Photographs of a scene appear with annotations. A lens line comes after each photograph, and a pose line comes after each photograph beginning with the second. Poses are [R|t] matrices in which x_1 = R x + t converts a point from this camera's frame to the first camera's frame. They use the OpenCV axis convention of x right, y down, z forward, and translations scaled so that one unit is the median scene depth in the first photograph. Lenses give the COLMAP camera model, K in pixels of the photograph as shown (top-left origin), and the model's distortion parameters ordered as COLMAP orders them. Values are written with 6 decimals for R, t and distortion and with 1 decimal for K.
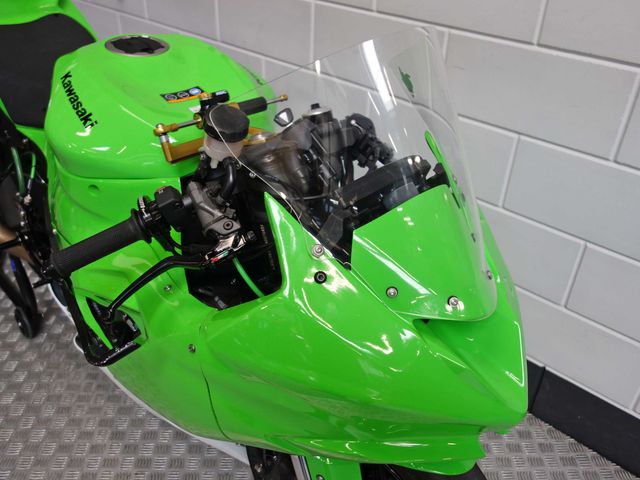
lens RADIAL K [[566.4, 0, 322.9], [0, 566.4, 241.6], [0, 0, 1]] dist [0.000733, 0.007280]
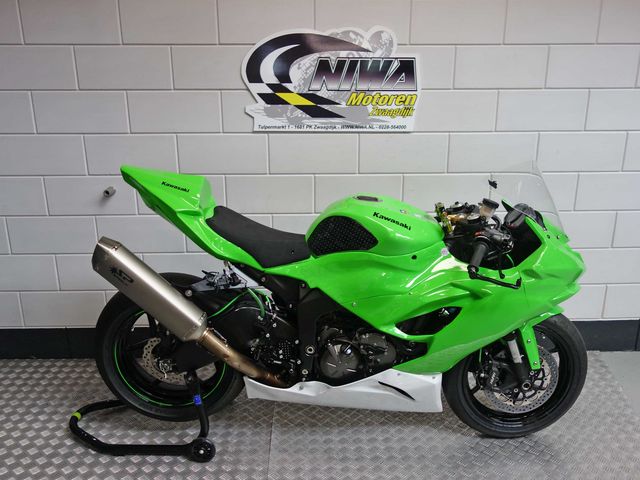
lens RADIAL K [[566.4, 0, 322.9], [0, 566.4, 241.6], [0, 0, 1]] dist [0.000733, 0.007280]
pose [[0.717816, -0.231367, 0.656666, -2.078851], [0.401764, 0.907942, -0.119276, -0.029751], [-0.568618, 0.349443, 0.744690, -0.434427]]
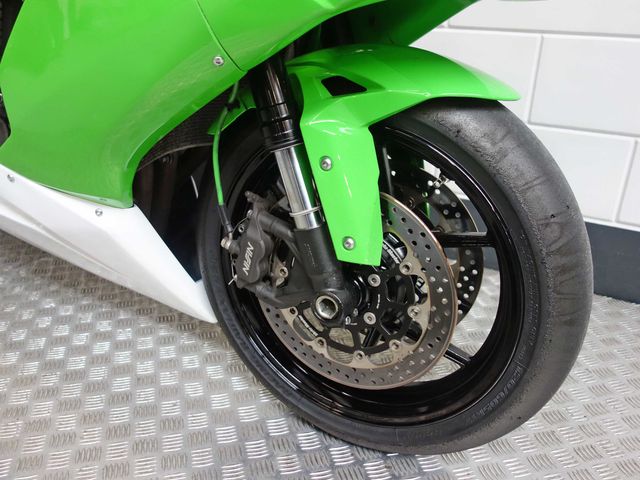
lens RADIAL K [[566.4, 0, 322.9], [0, 566.4, 241.6], [0, 0, 1]] dist [0.000733, 0.007280]
pose [[0.976226, -0.100589, 0.192004, -0.156506], [0.128798, 0.981655, -0.140584, 0.613786], [-0.174340, 0.161972, 0.971273, 0.293994]]
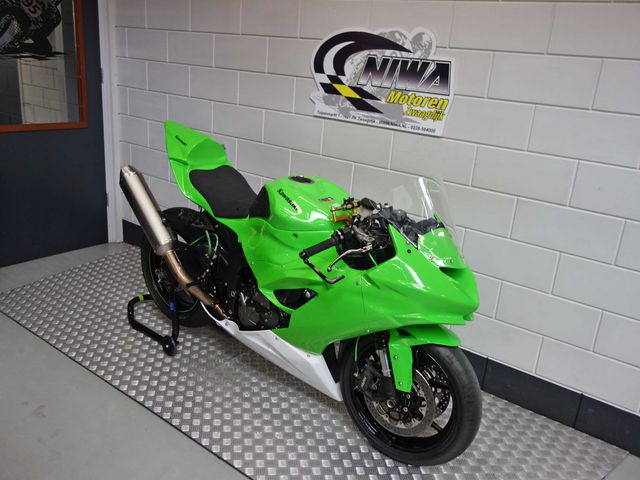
lens RADIAL K [[566.4, 0, 322.9], [0, 566.4, 241.6], [0, 0, 1]] dist [0.000733, 0.007280]
pose [[0.994780, 0.019495, 0.100163, -0.528033], [0.006918, 0.966437, -0.256810, 0.544023], [-0.101808, 0.256163, 0.961257, -1.286000]]
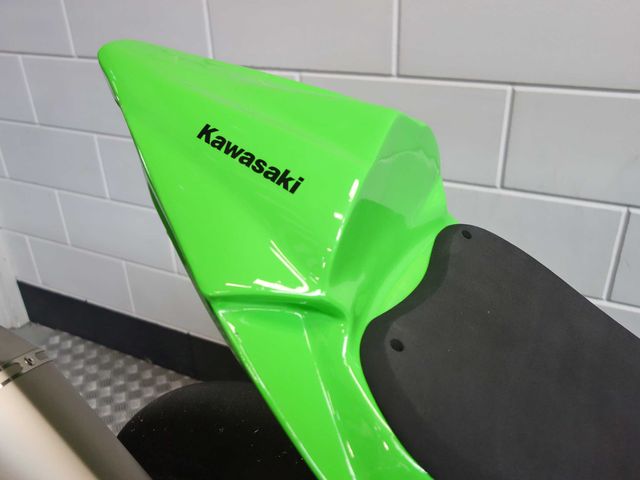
lens RADIAL K [[566.4, 0, 322.9], [0, 566.4, 241.6], [0, 0, 1]] dist [0.000733, 0.007280]
pose [[0.961466, -0.172397, 0.214153, -1.030698], [0.195598, 0.976342, -0.092187, -0.601337], [-0.193194, 0.130522, 0.972440, 1.023562]]
